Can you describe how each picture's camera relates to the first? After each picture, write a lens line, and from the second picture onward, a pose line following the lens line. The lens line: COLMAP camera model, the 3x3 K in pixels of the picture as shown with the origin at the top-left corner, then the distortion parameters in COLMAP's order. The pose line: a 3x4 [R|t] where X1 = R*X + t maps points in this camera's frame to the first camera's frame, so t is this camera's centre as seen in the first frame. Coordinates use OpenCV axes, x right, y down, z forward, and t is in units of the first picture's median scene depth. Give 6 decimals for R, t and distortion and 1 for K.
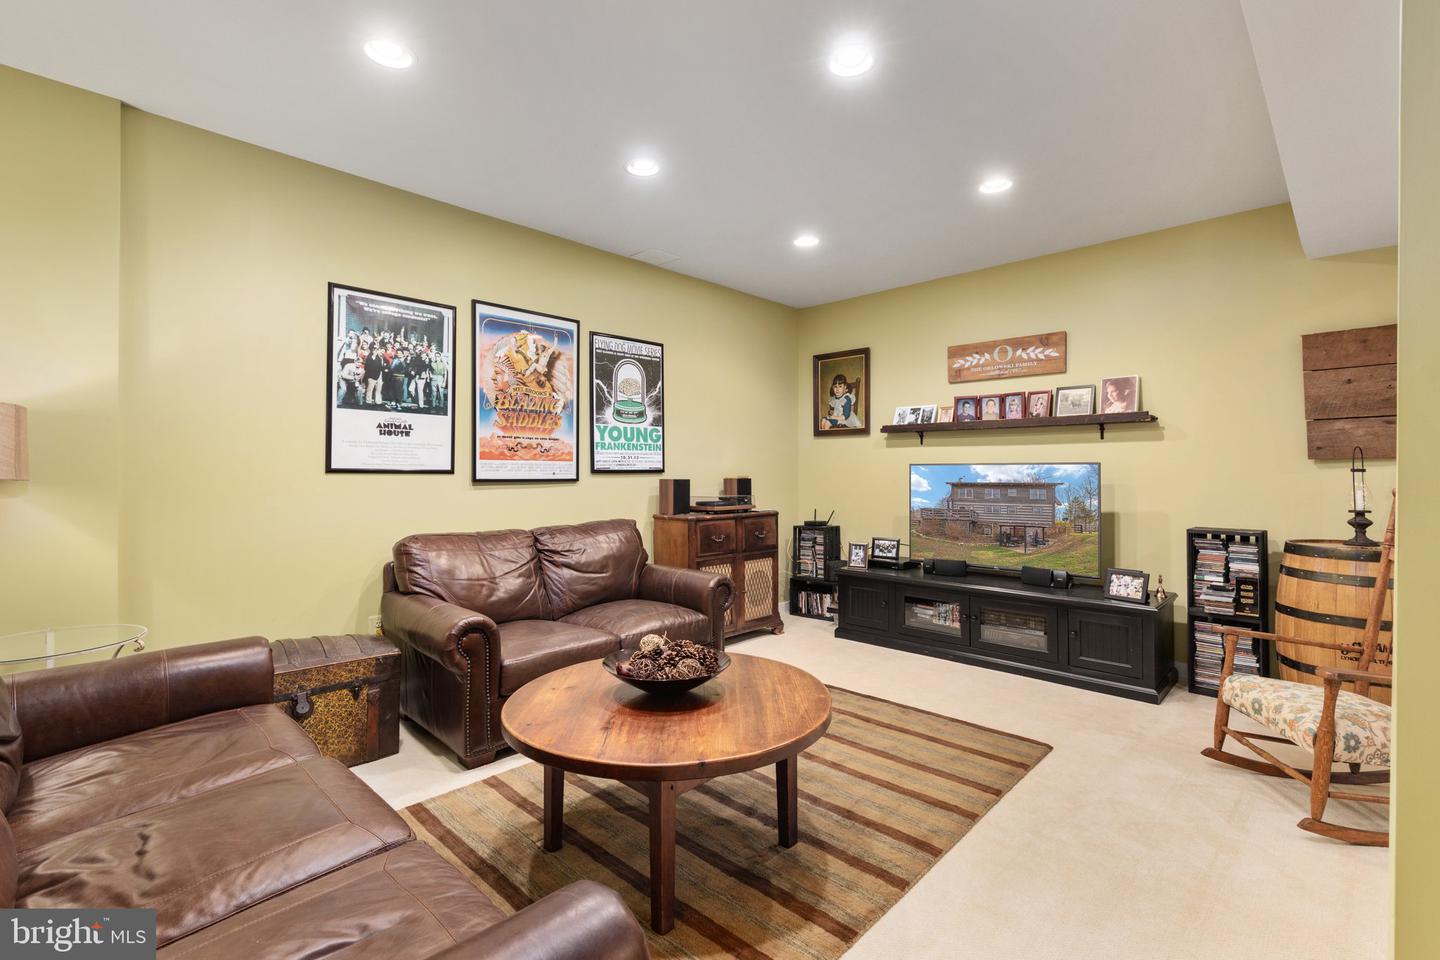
lens RADIAL K [[656.6, 0, 721.8], [0, 656.6, 475.8], [0, 0, 1]] dist [-0.004242, -0.000027]
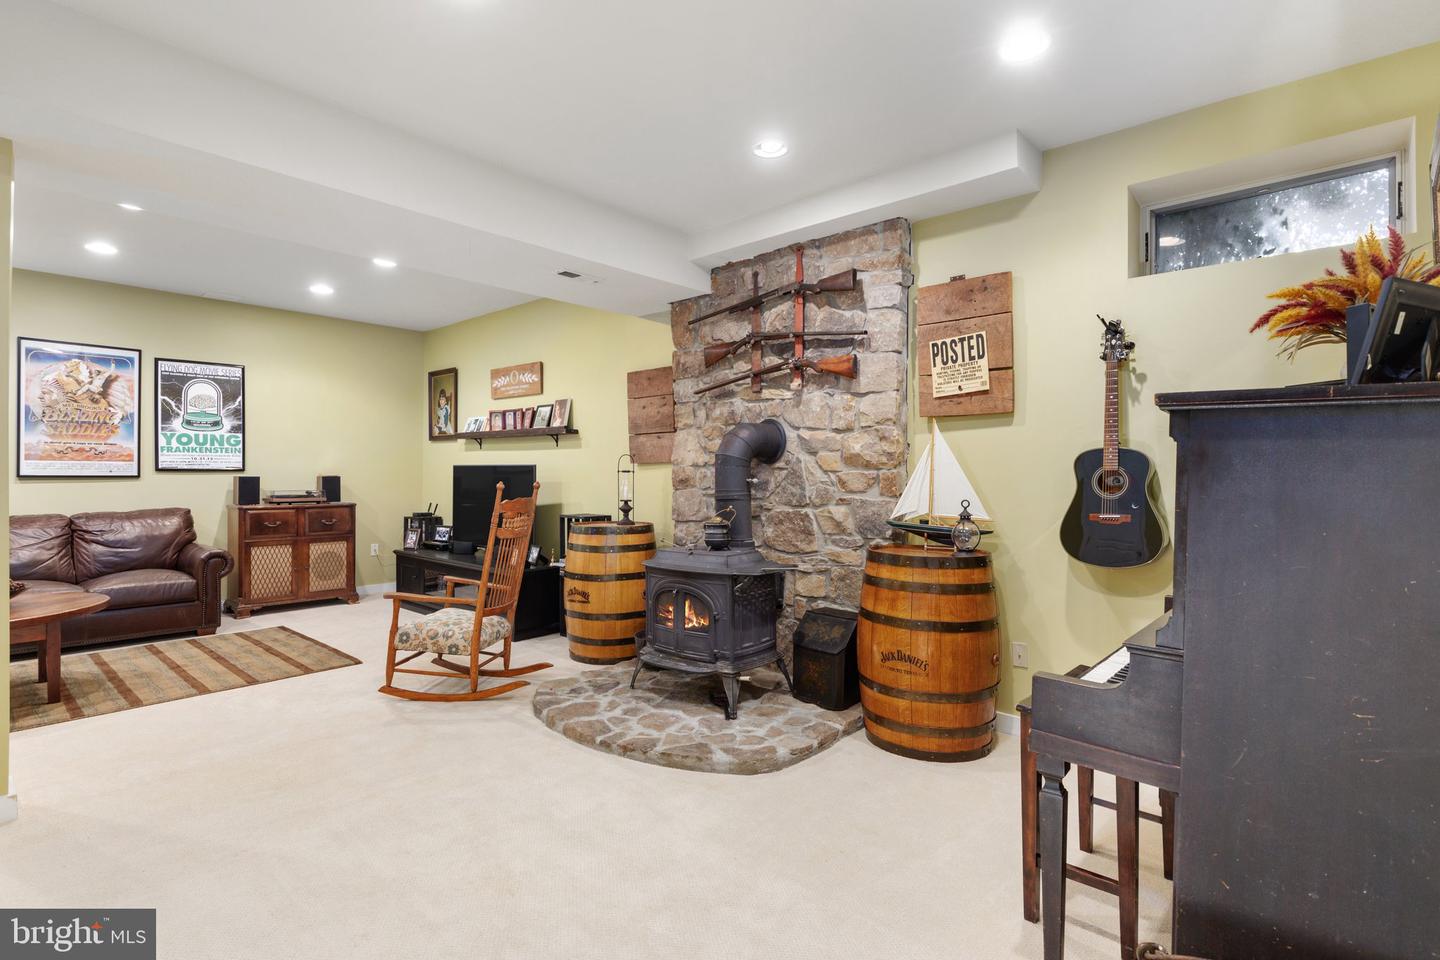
lens RADIAL K [[705.4, 0, 717.7], [0, 705.4, 477.8], [0, 0, 1]] dist [-0.001742, 0.000149]
pose [[0.999154, 0.003828, 0.040952, 0.822865], [-0.003976, 0.999986, 0.003526, -0.000350], [-0.040938, -0.003685, 0.999155, -0.389461]]
